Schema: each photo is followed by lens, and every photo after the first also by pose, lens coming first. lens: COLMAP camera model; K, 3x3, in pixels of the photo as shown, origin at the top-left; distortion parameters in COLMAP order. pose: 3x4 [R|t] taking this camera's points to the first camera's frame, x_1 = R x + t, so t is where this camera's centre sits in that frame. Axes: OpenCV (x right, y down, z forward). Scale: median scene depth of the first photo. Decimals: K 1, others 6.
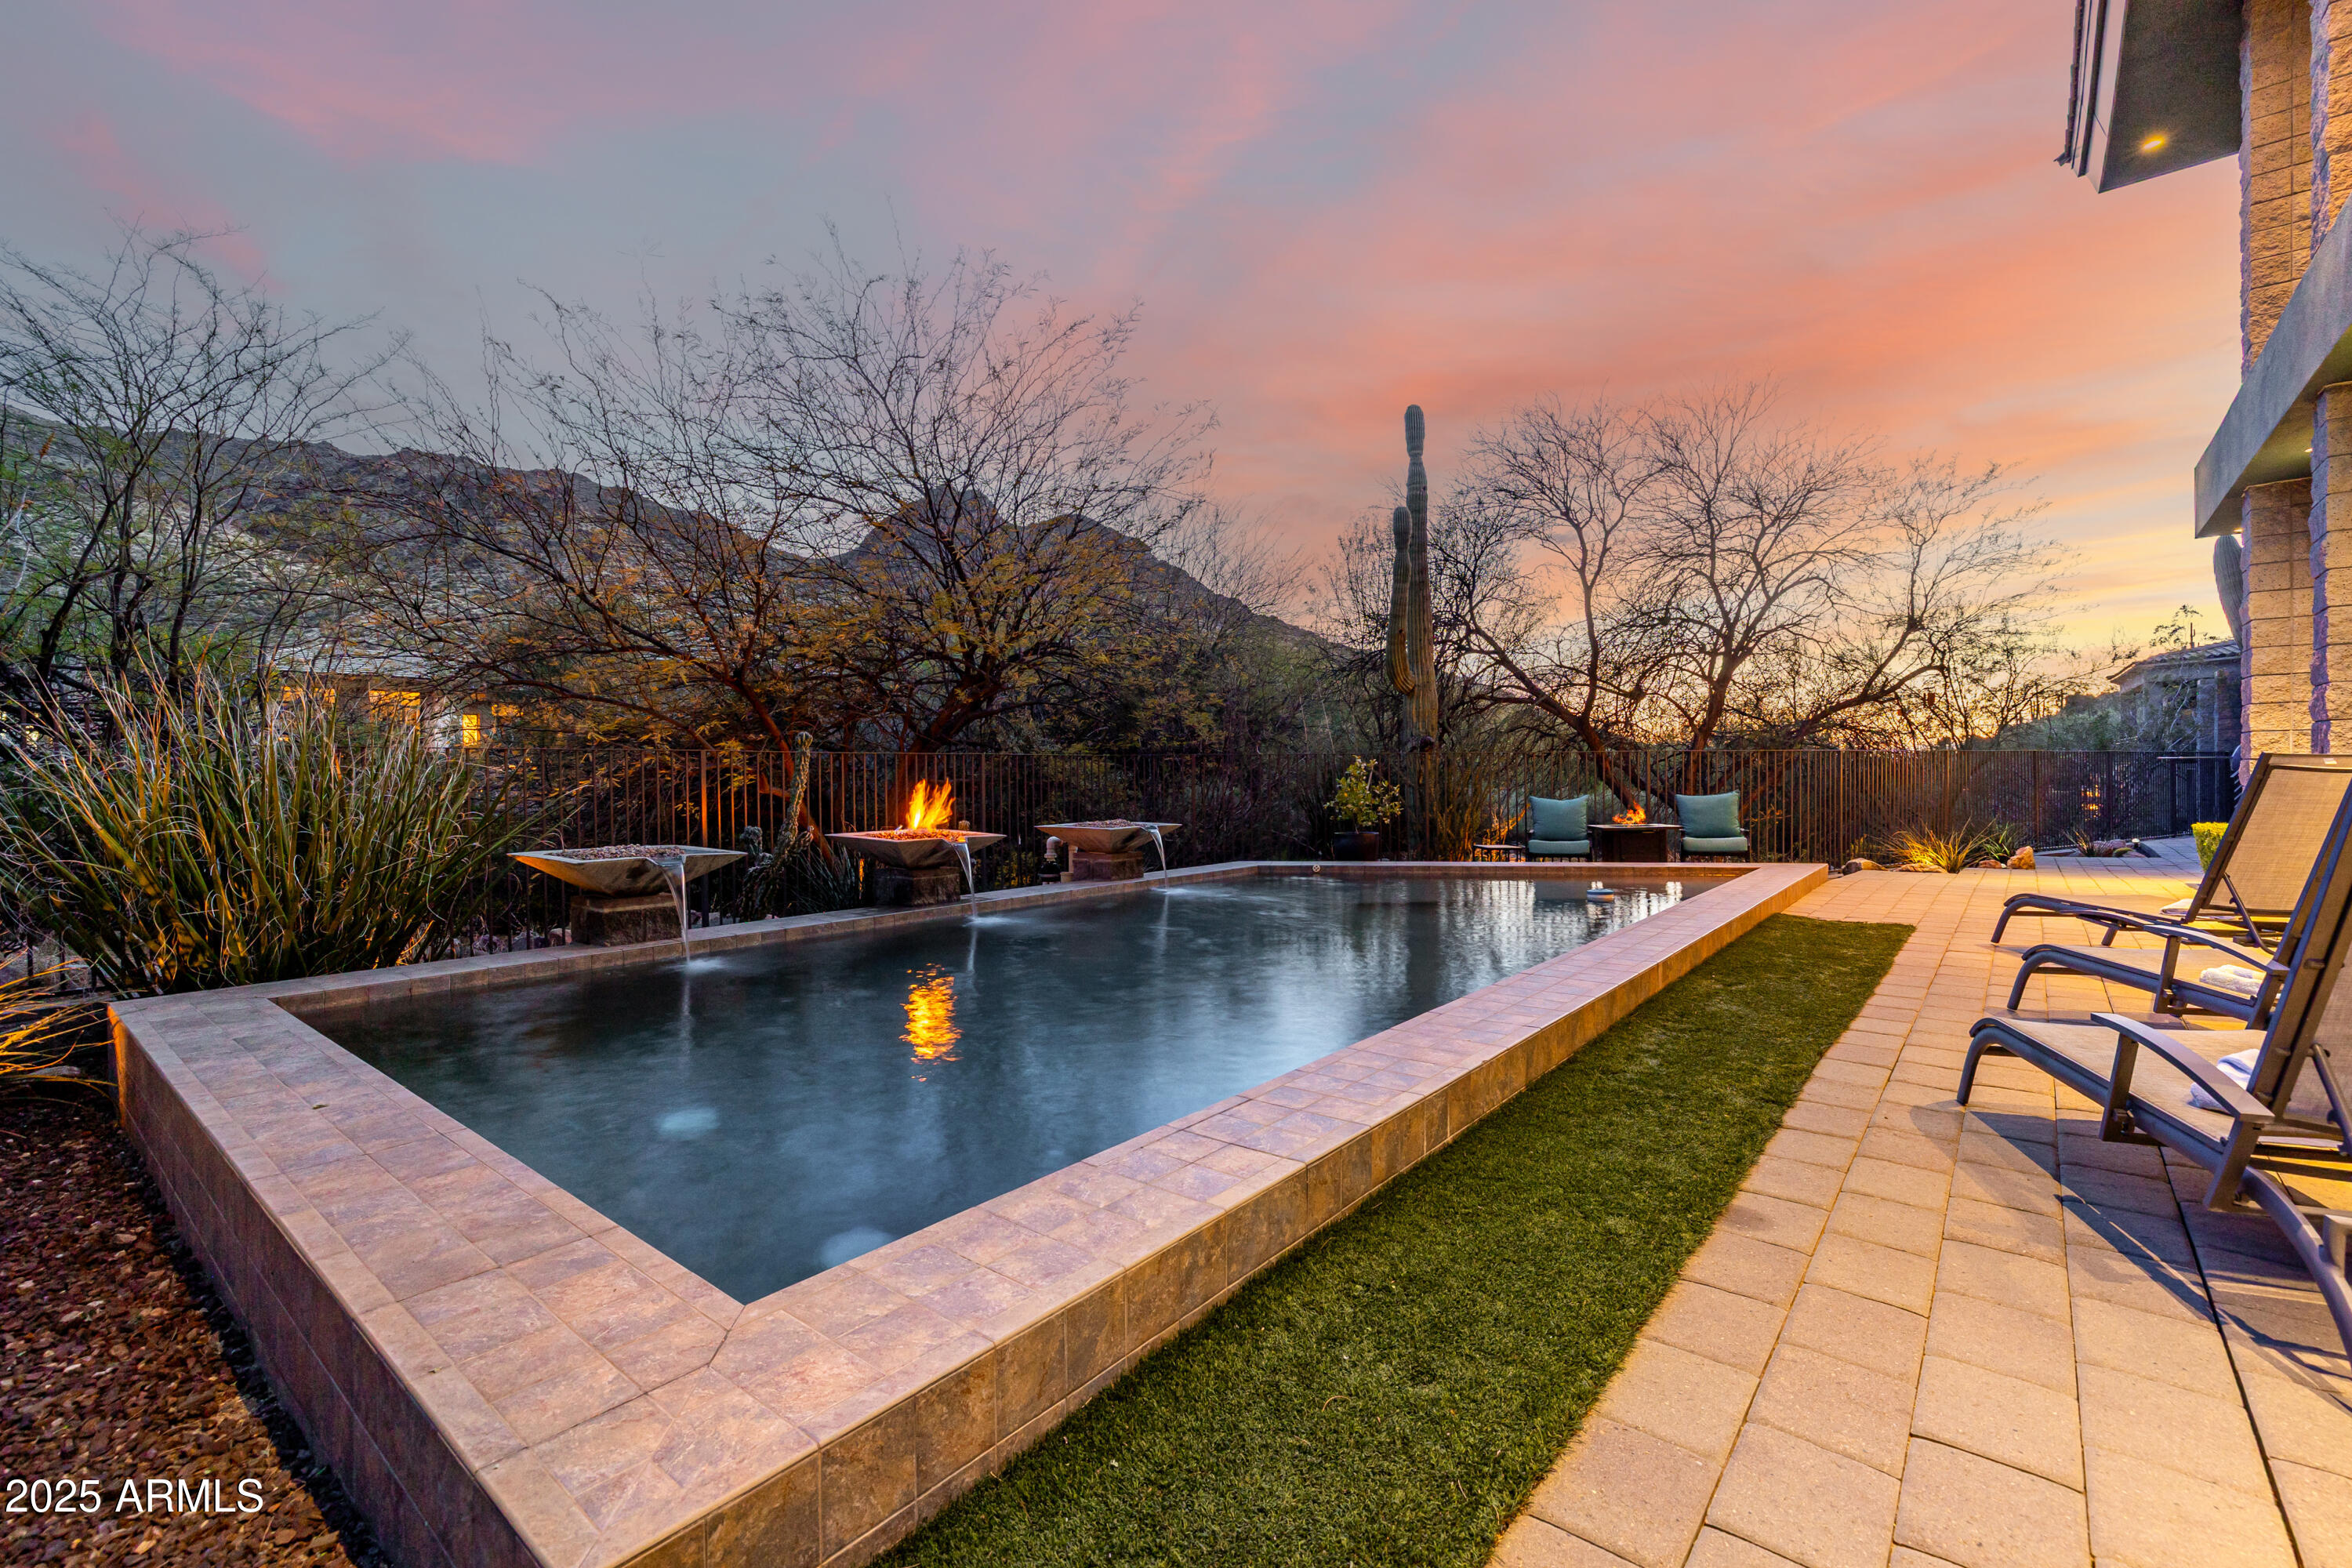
lens RADIAL K [[1015.2, 0, 1185.4], [0, 1015.2, 771.7], [0, 0, 1]] dist [0.003485, 0.000635]
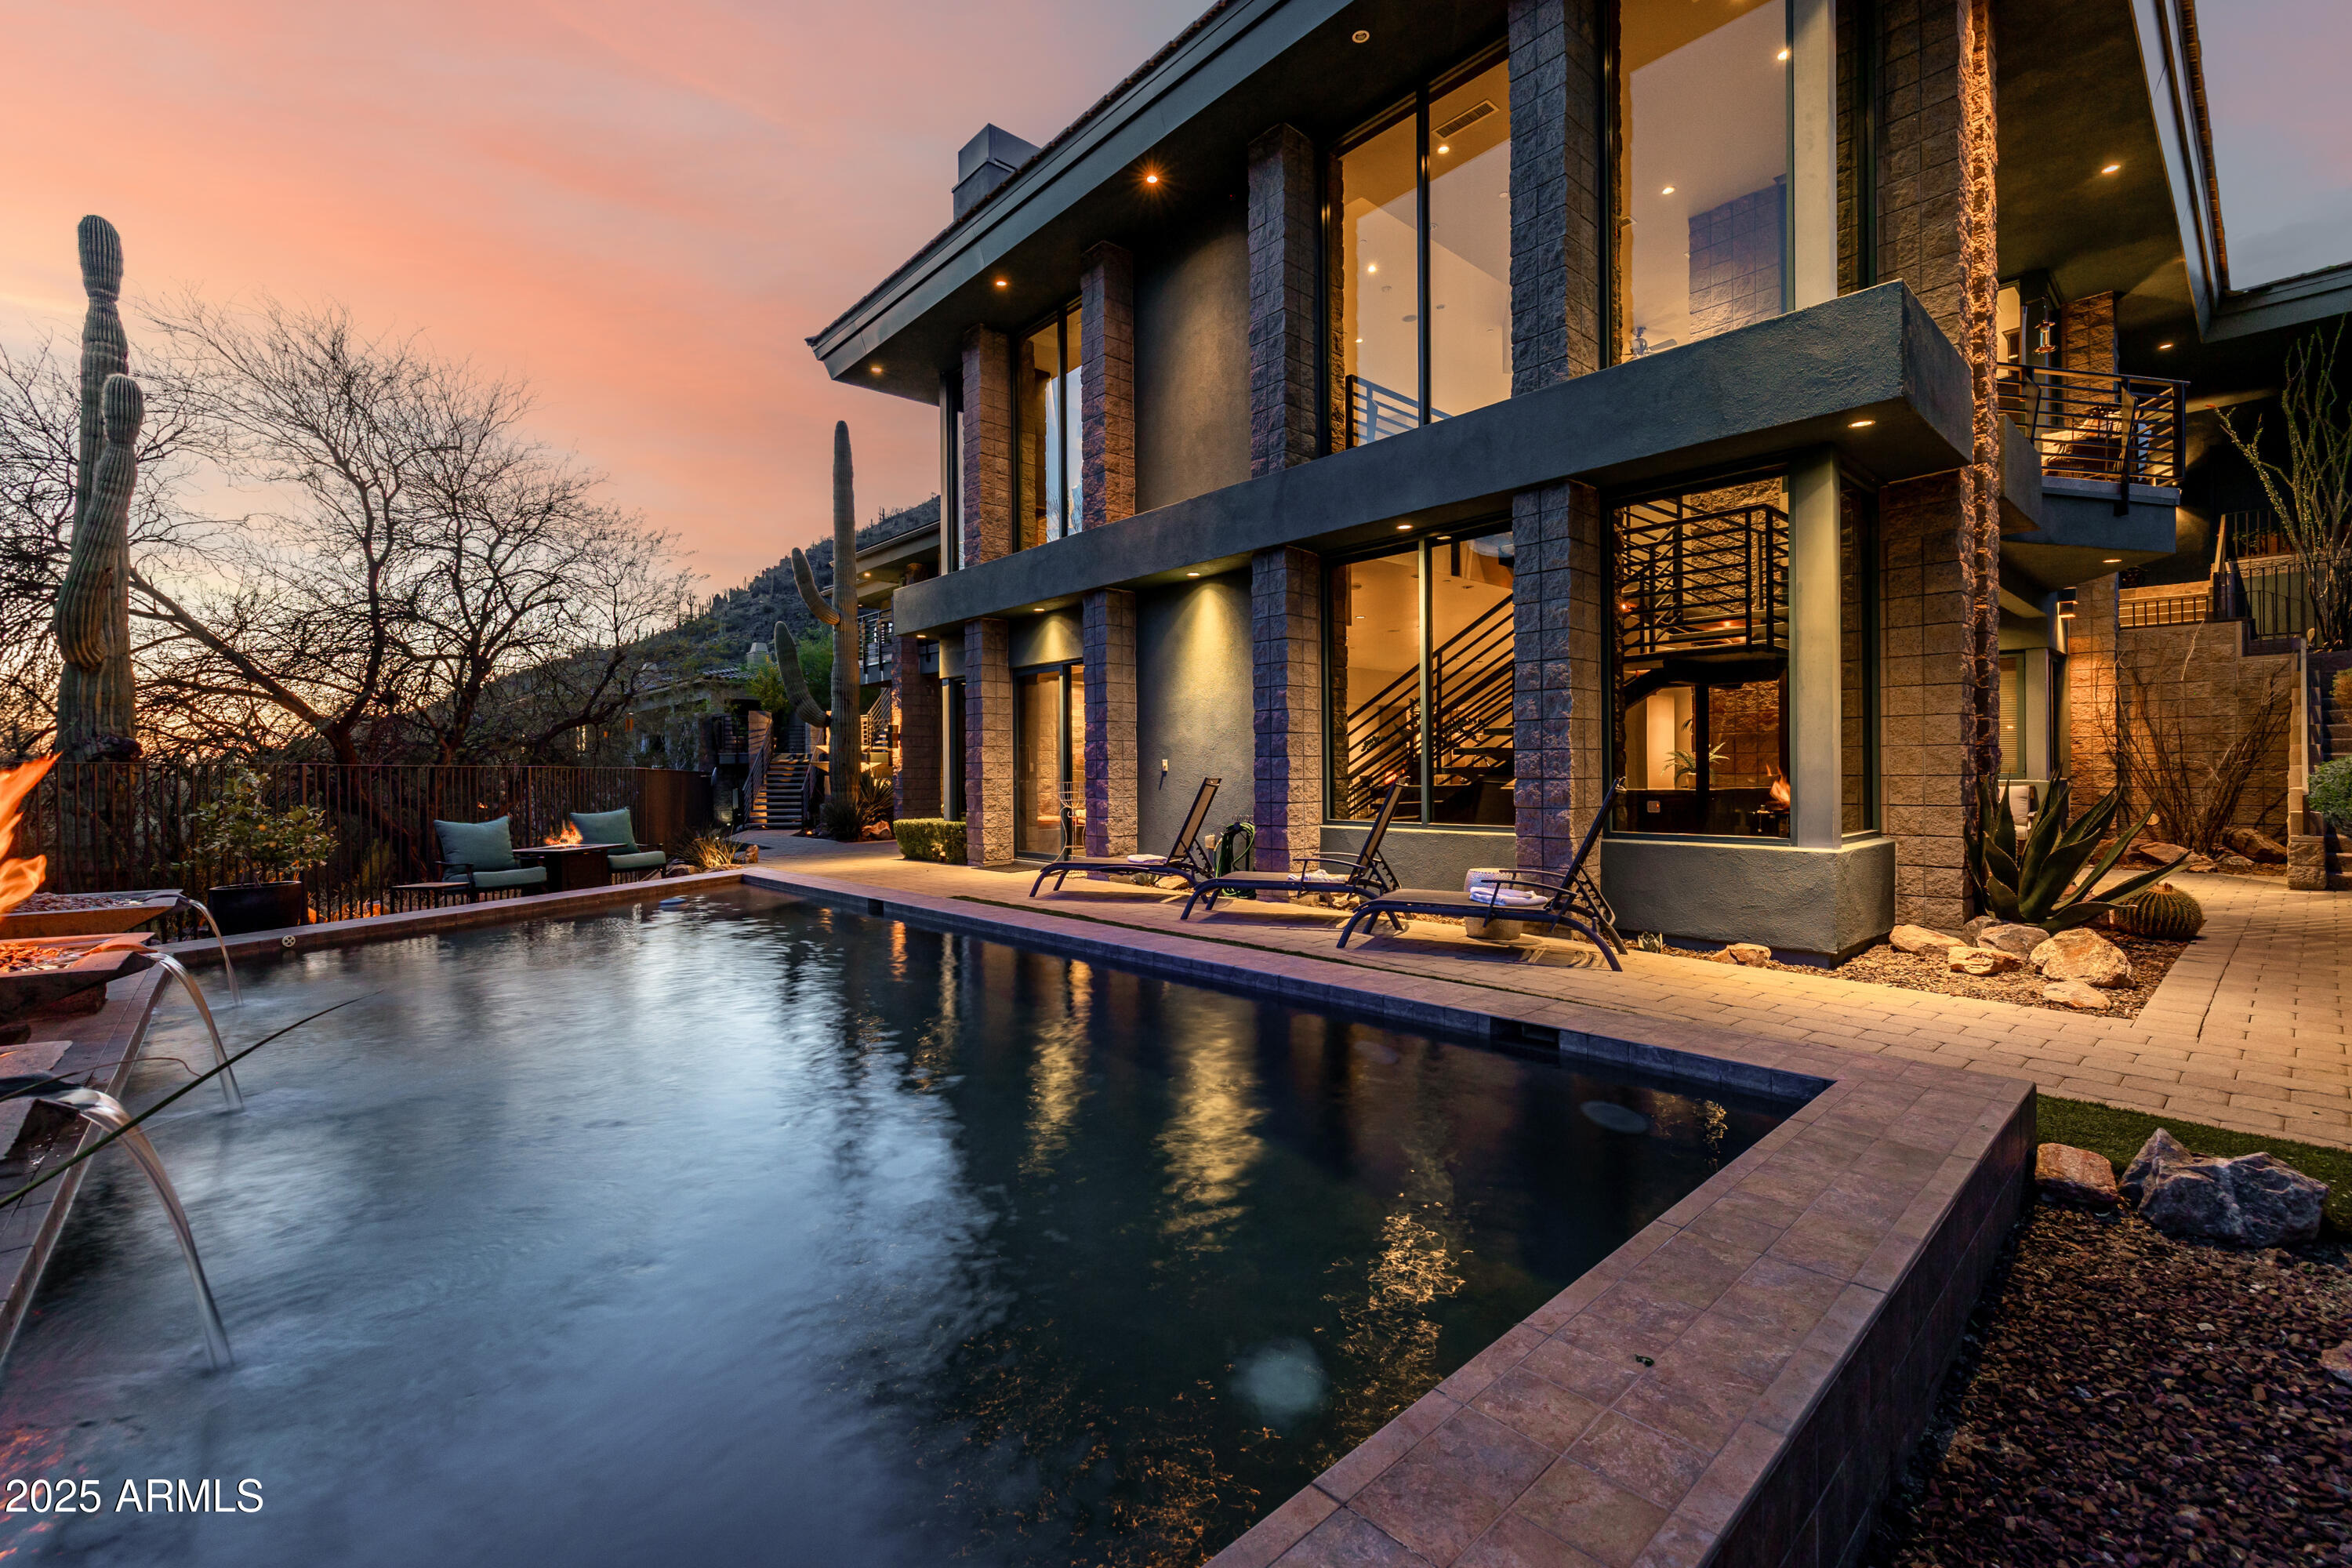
lens RADIAL K [[1015.2, 0, 1172.3], [0, 1015.2, 774.4], [0, 0, 1]] dist [0.003485, 0.000635]
pose [[0.136900, 0.000051, 0.990585, -1.706688], [0.011304, 0.999935, -0.001613, -0.025578], [-0.990520, 0.011418, 0.136891, 1.365778]]
